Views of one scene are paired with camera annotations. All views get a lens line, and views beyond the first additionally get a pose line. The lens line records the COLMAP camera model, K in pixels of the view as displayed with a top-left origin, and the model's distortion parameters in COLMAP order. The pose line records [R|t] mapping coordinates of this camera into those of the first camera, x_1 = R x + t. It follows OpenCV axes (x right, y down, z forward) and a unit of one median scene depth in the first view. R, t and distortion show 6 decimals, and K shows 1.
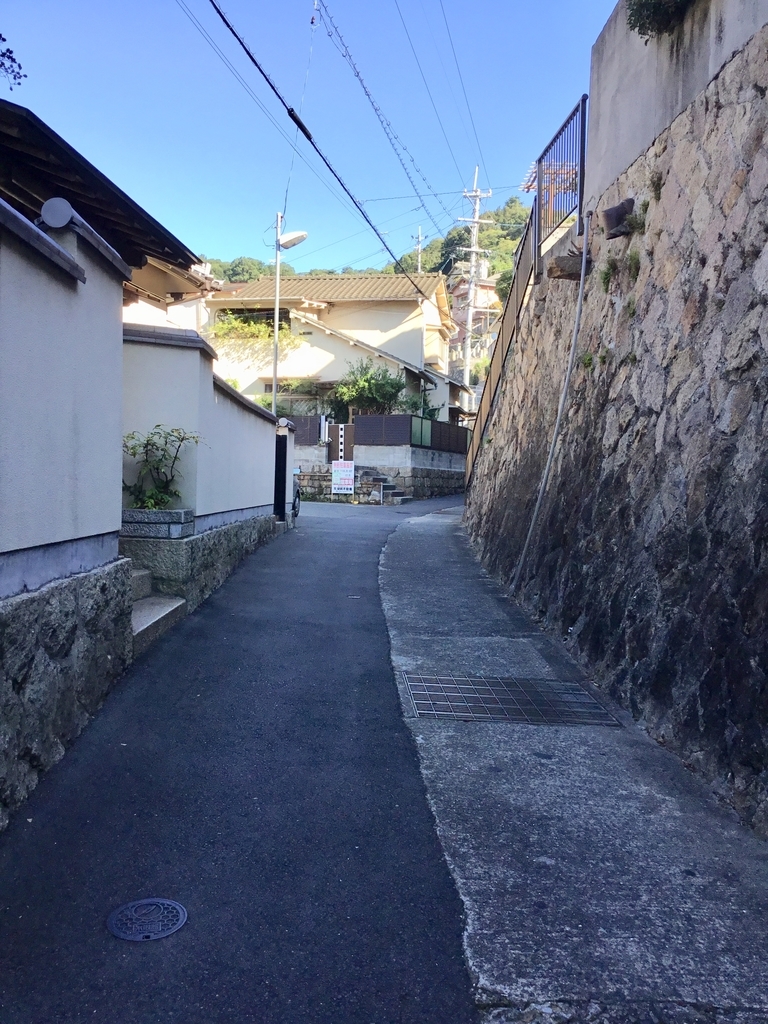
lens RADIAL K [[925.8, 0, 384.3], [0, 925.8, 510.7], [0, 0, 1]] dist [0.088588, 0.001345]
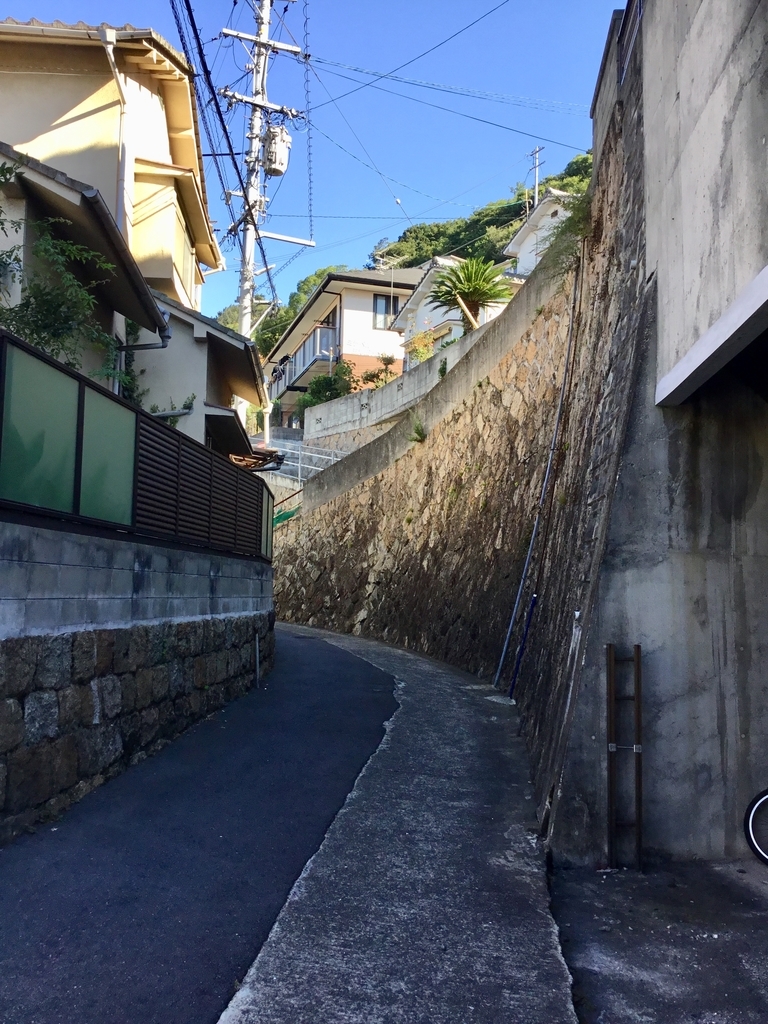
lens RADIAL K [[925.8, 0, 385.9], [0, 925.8, 512.5], [0, 0, 1]] dist [0.088588, 0.001345]
pose [[0.961686, 0.024584, 0.273050, 0.042040], [0.003710, 0.994713, -0.102629, -0.043727], [-0.274129, 0.099710, 0.956510, 0.673645]]
